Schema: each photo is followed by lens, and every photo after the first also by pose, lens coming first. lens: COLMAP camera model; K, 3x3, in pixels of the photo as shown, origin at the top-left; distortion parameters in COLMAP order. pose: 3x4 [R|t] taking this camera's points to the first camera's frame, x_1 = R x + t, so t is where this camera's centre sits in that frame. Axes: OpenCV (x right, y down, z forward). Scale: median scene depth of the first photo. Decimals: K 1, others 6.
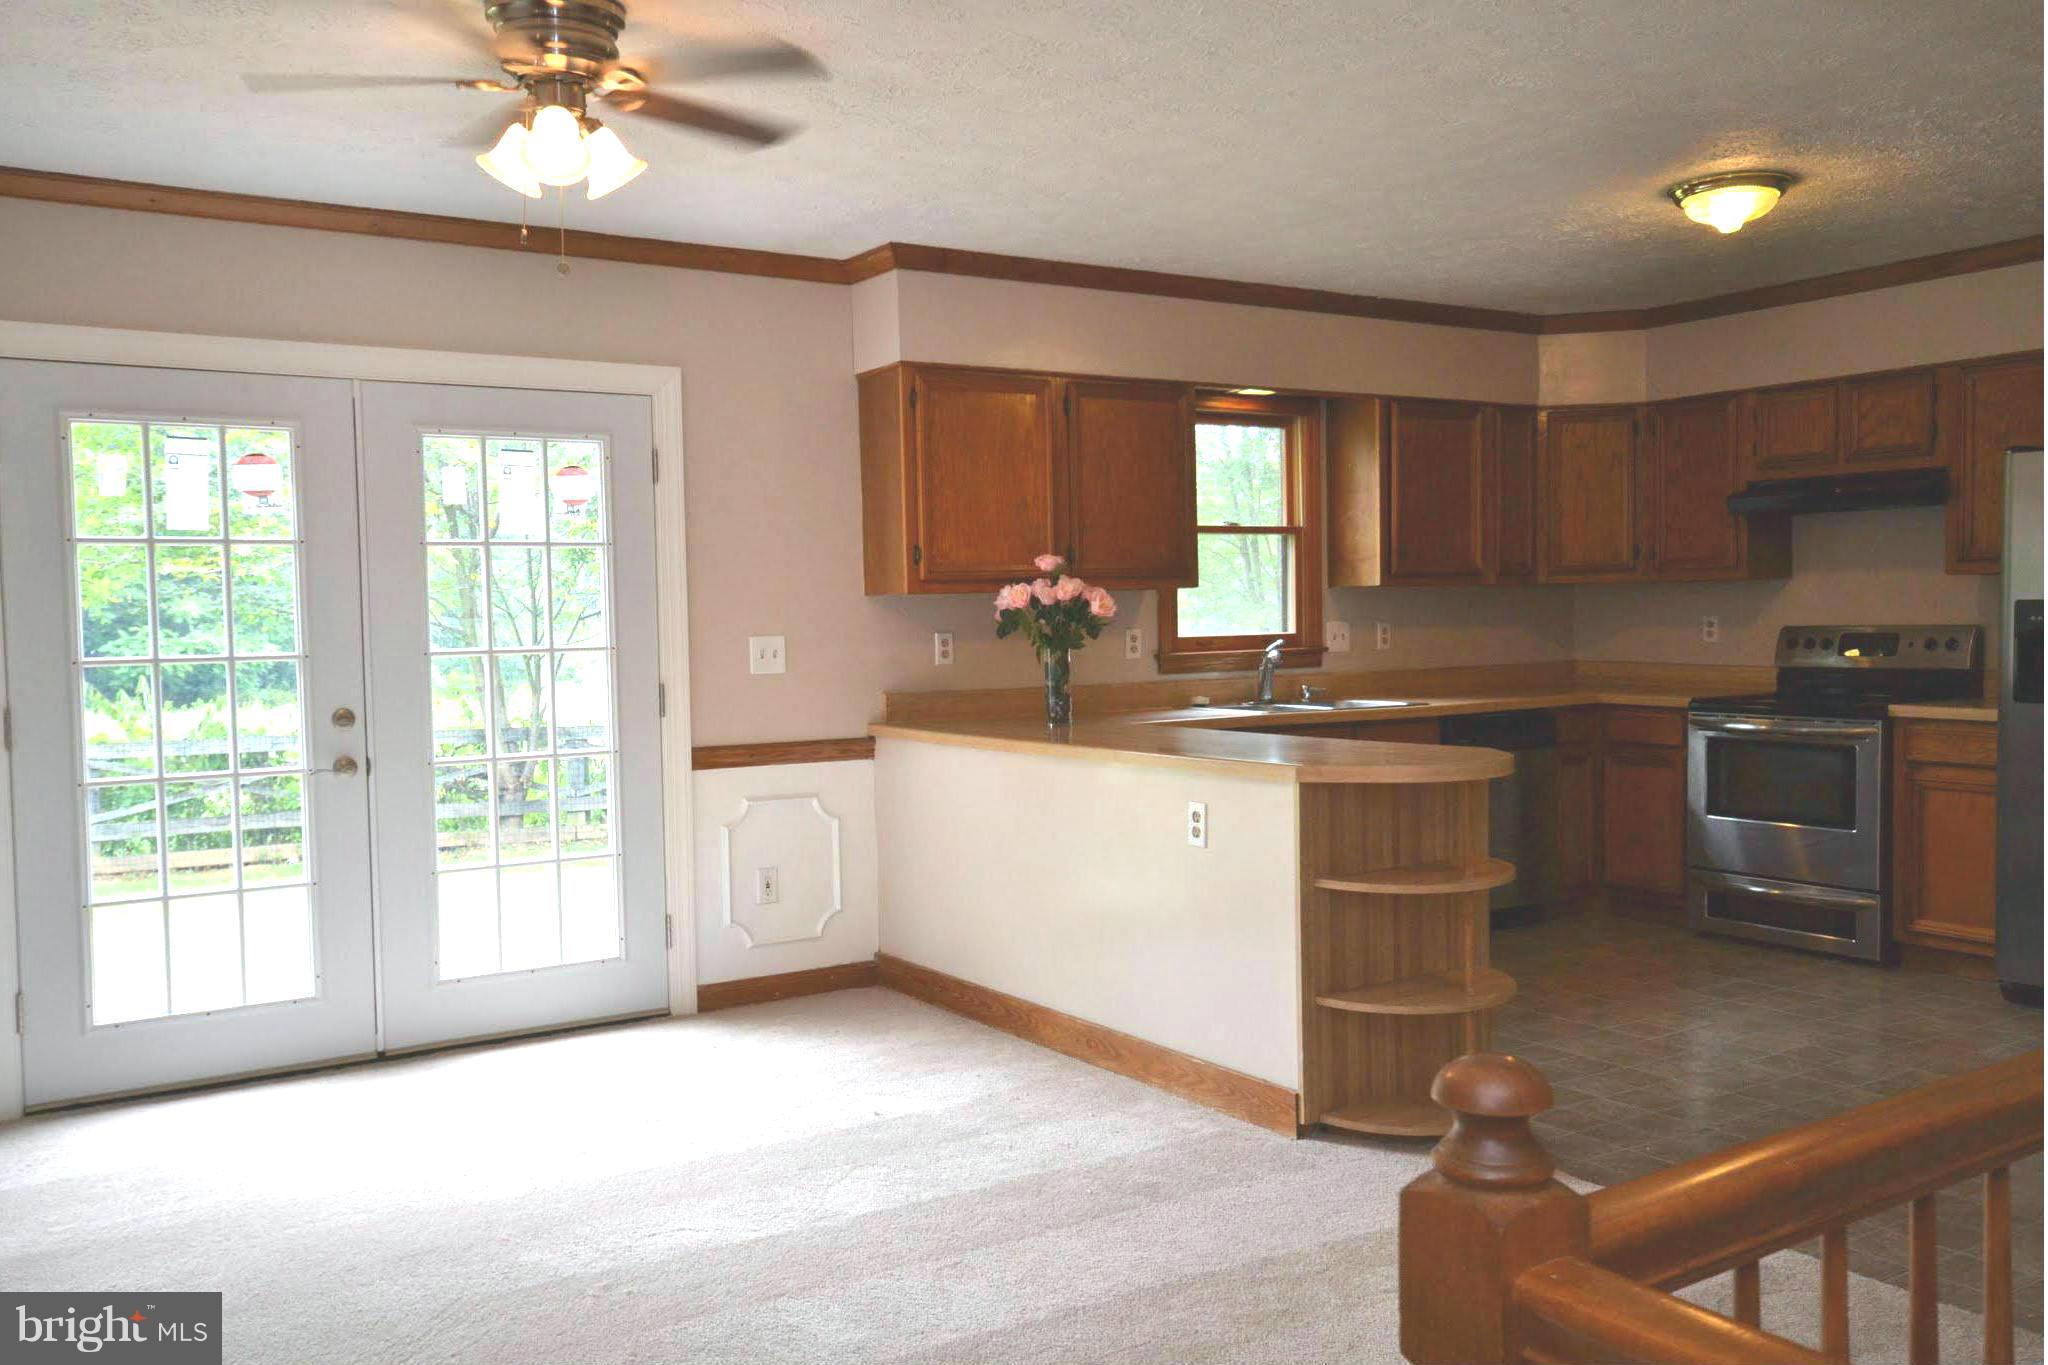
lens RADIAL K [[1692.9, 0, 1011.2], [0, 1692.9, 680.6], [0, 0, 1]] dist [0.008037, 0.054030]
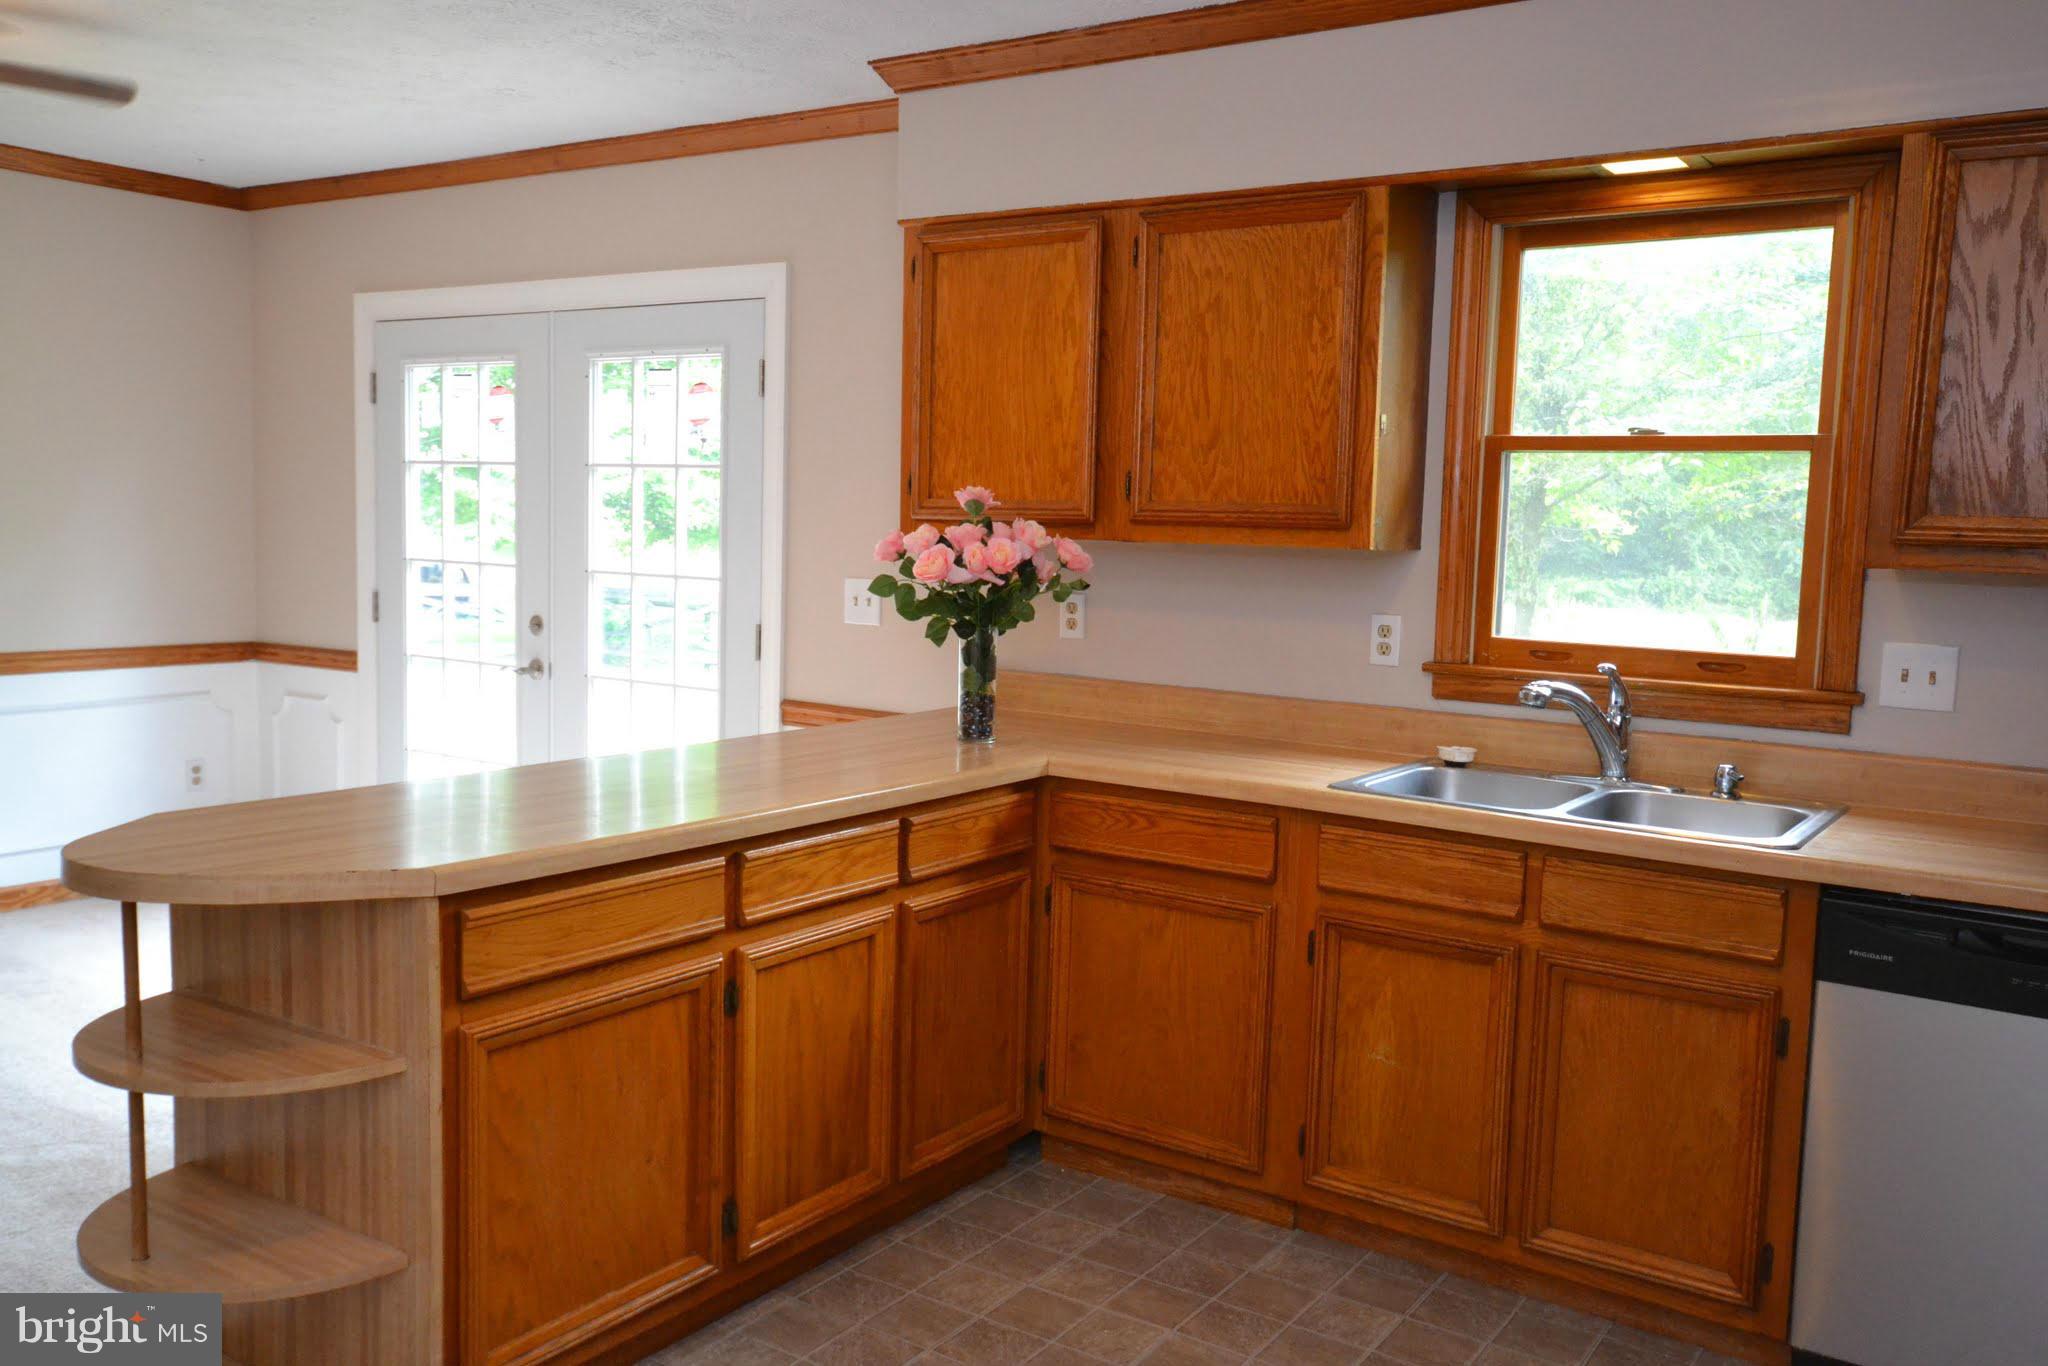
lens RADIAL K [[1692.9, 0, 1011.2], [0, 1692.9, 681.1], [0, 0, 1]] dist [0.008037, 0.054030]
pose [[0.391493, 0.122904, -0.911936, 0.567027], [-0.073556, 0.992049, 0.102123, -0.058842], [0.917237, 0.027098, 0.397420, 0.653723]]
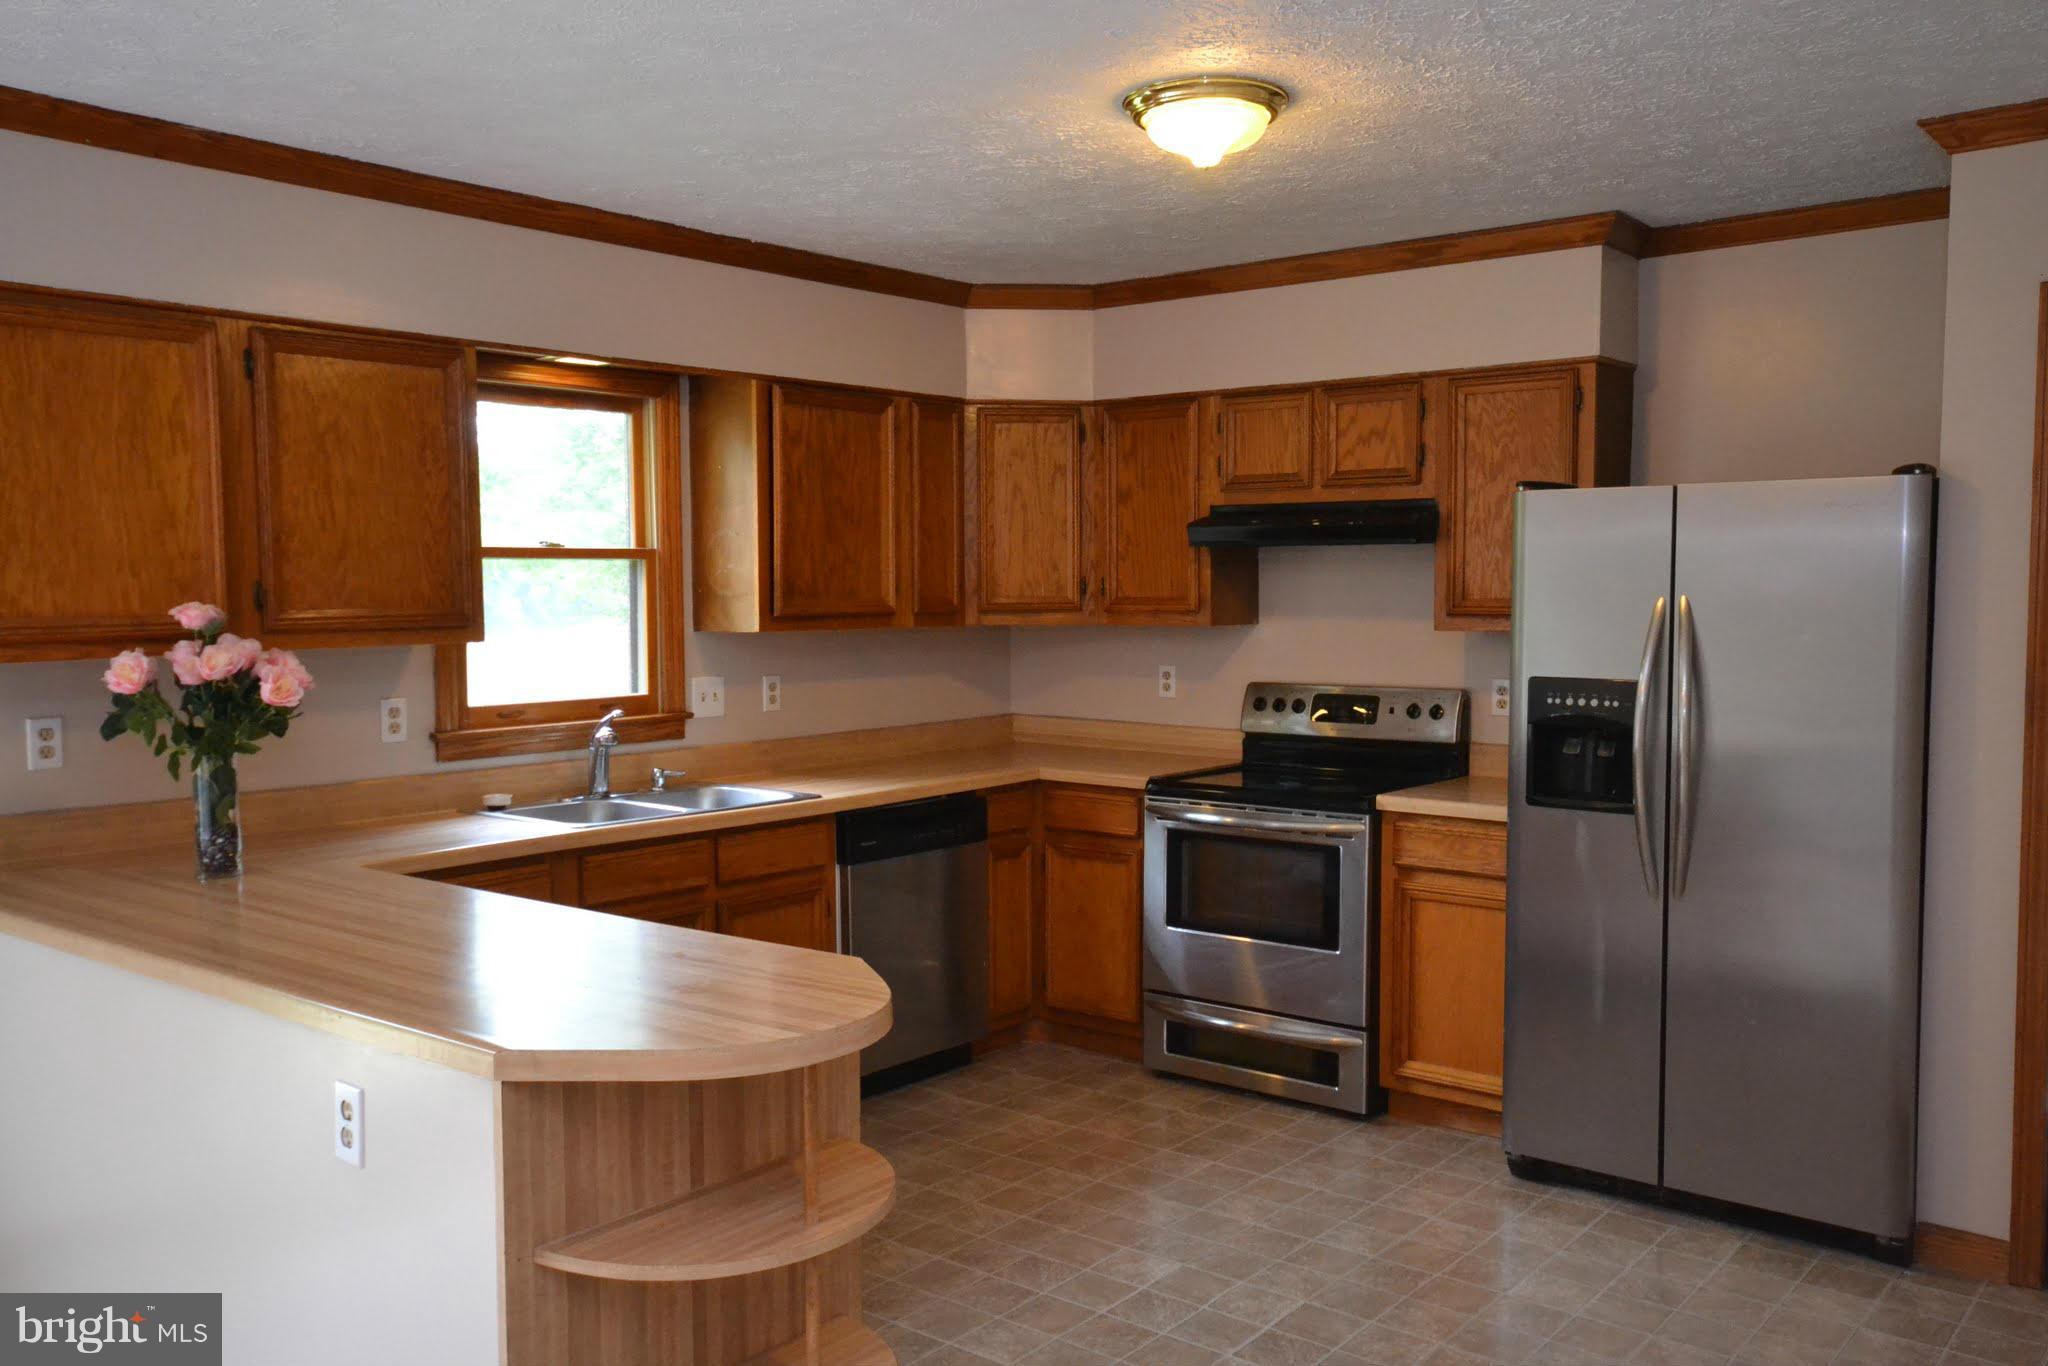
lens RADIAL K [[1692.9, 0, 1011.2], [0, 1692.9, 681.1], [0, 0, 1]] dist [0.008037, 0.054030]
pose [[0.951942, -0.005352, 0.306233, 0.100911], [0.001320, 0.999910, 0.013372, -0.046888], [-0.306277, -0.012326, 0.951863, 0.275178]]
